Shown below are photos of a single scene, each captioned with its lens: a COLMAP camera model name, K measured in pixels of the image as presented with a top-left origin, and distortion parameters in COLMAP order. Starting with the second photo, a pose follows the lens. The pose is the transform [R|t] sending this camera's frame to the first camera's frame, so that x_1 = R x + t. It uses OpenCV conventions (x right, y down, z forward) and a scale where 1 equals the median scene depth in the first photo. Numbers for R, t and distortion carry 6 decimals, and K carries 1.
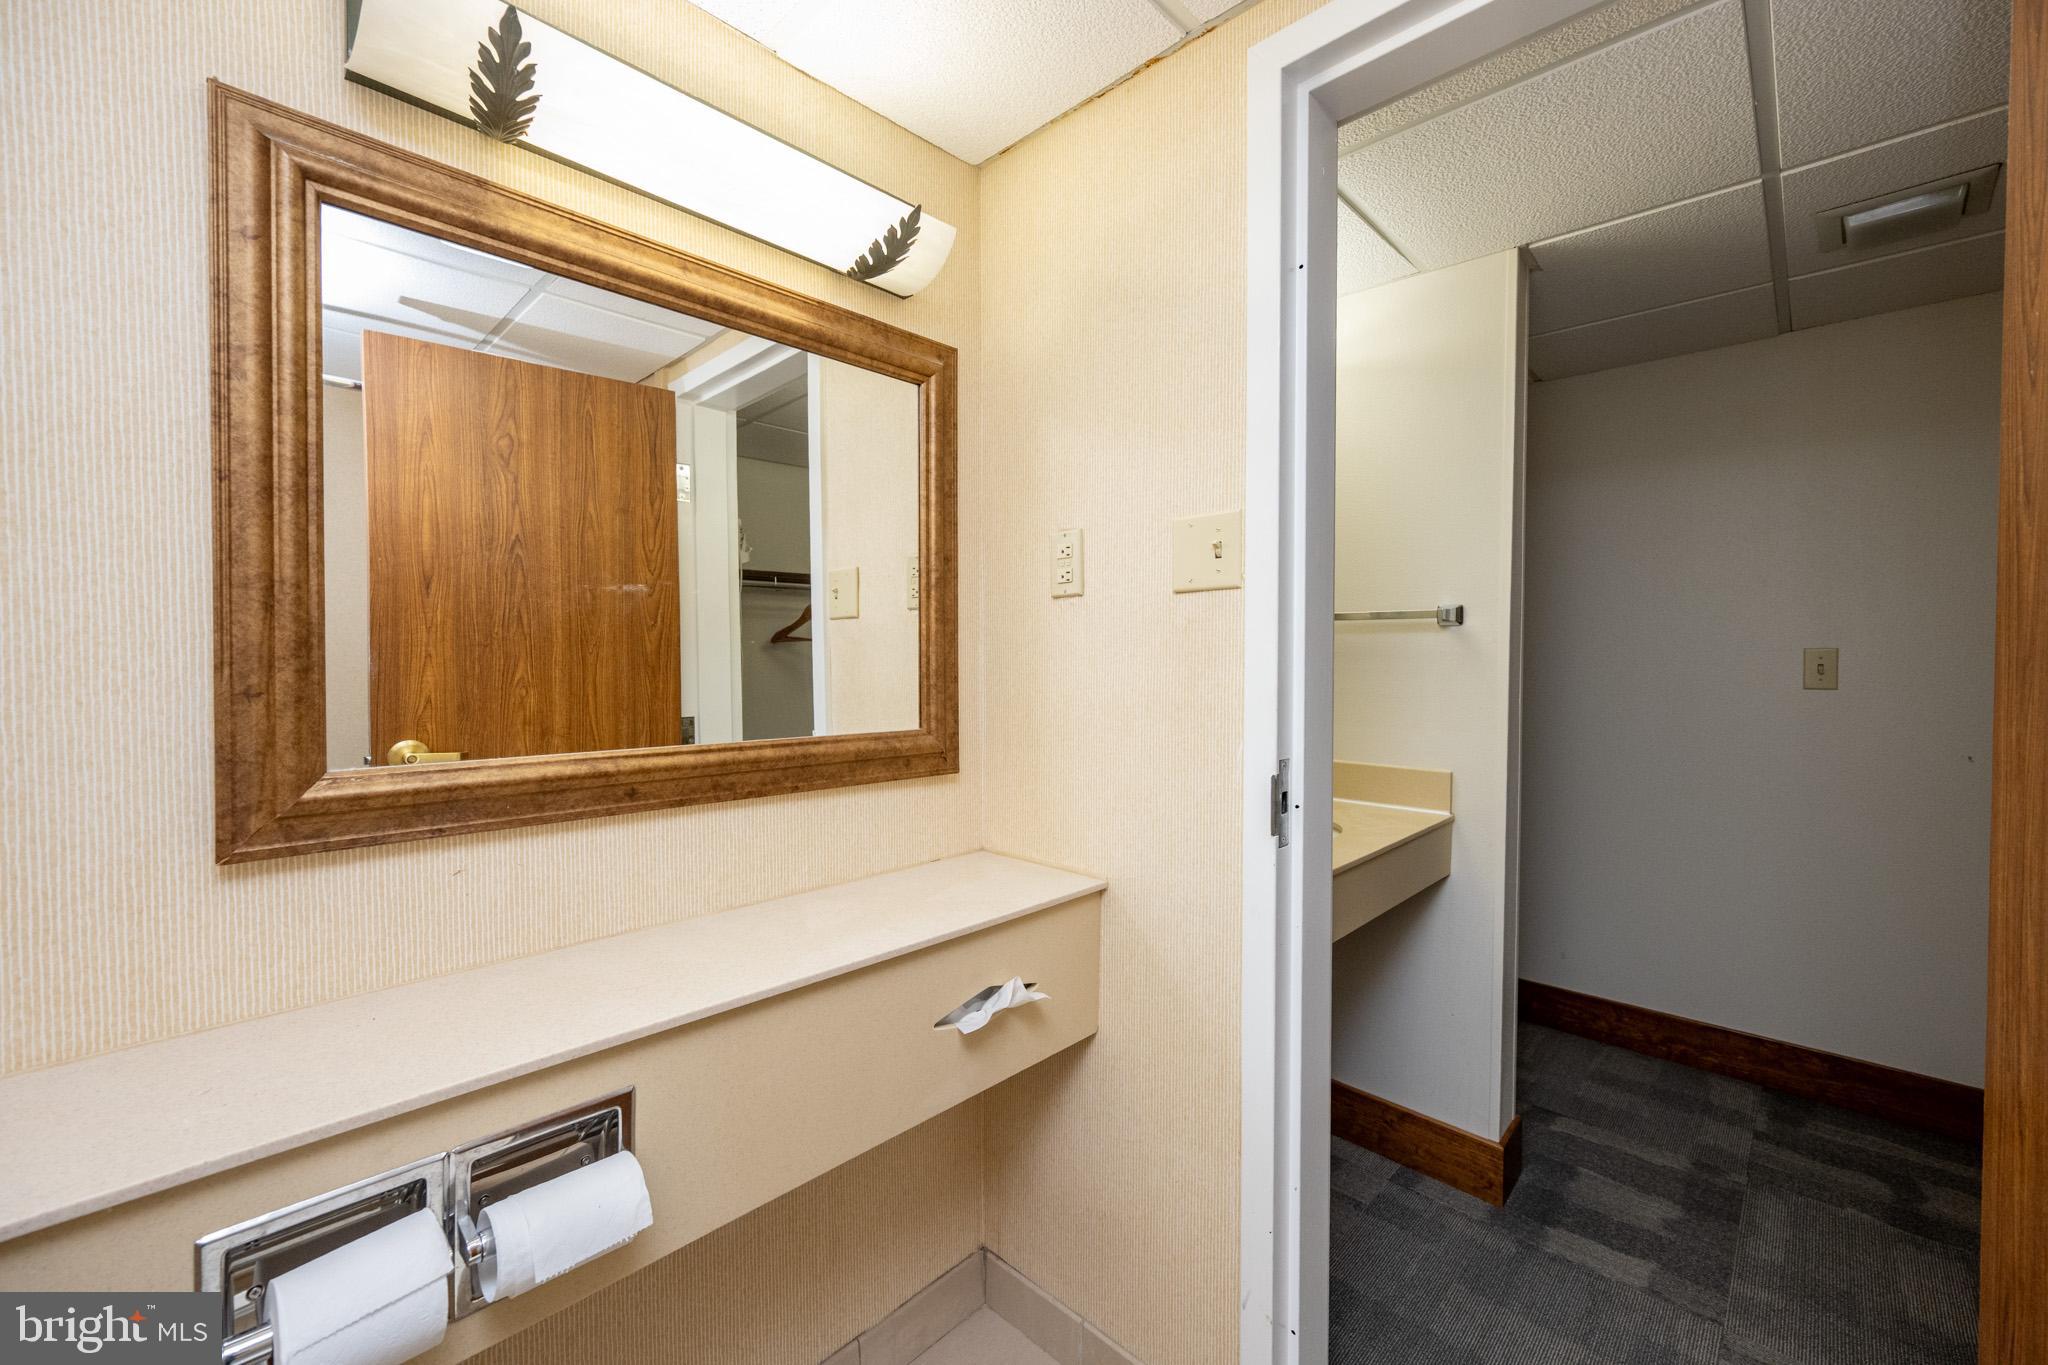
lens RADIAL K [[804.6, 0, 978.3], [0, 804.6, 675.0], [0, 0, 1]] dist [-0.000831, -0.000116]
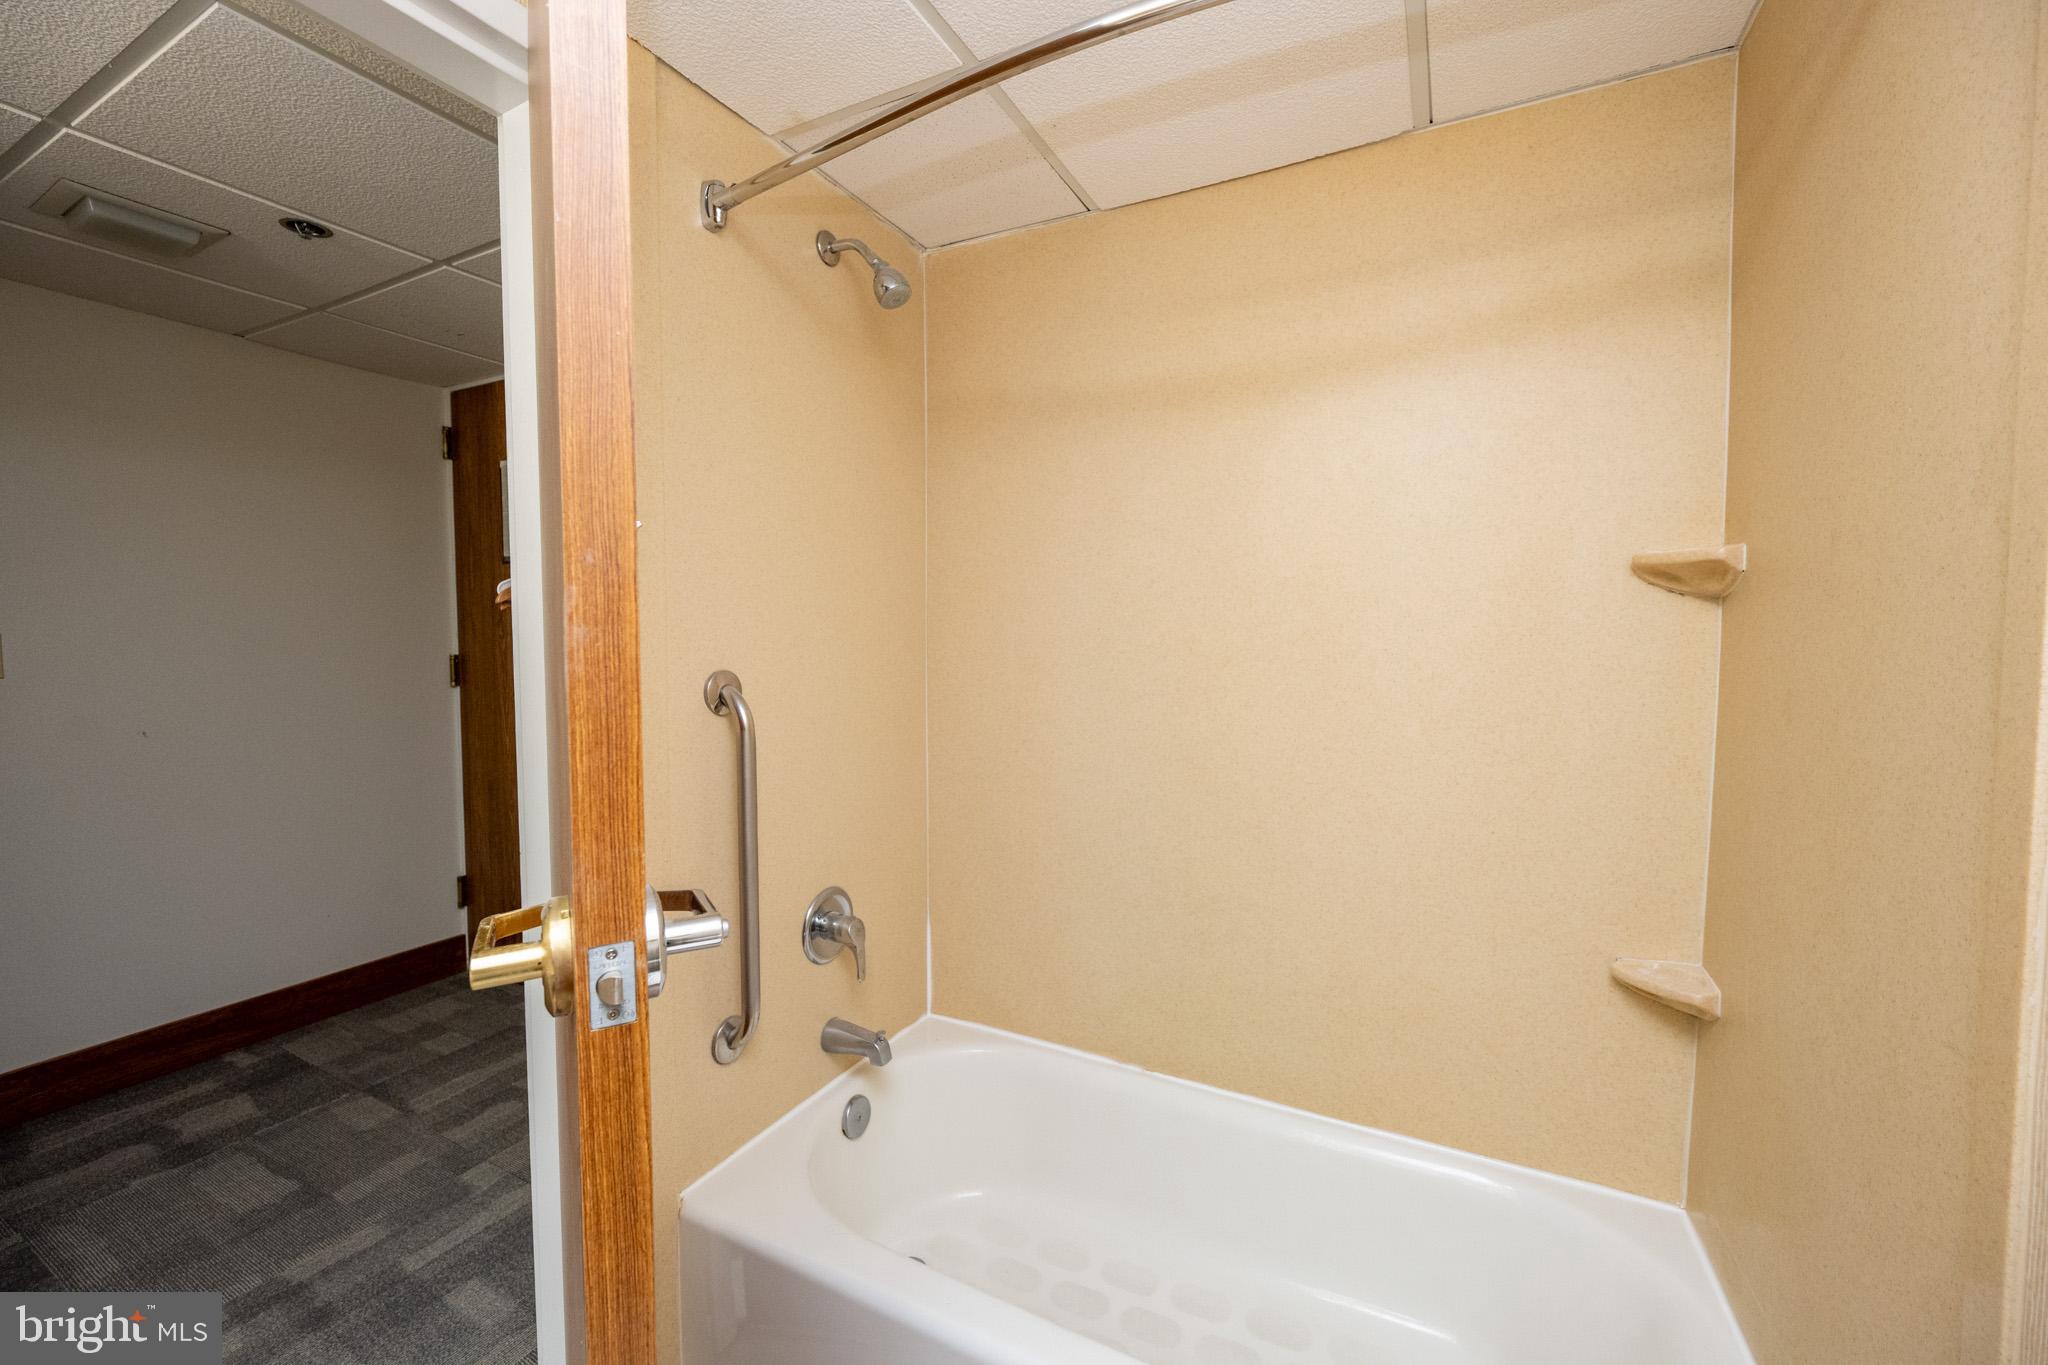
lens RADIAL K [[832.4, 0, 1026.5], [0, 832.4, 671.8], [0, 0, 1]] dist [0.000286, -0.000205]
pose [[-0.315062, -0.044180, 0.948042, -0.261697], [0.019331, 0.998410, 0.052951, -0.021187], [-0.948874, 0.035010, -0.313707, 0.236941]]
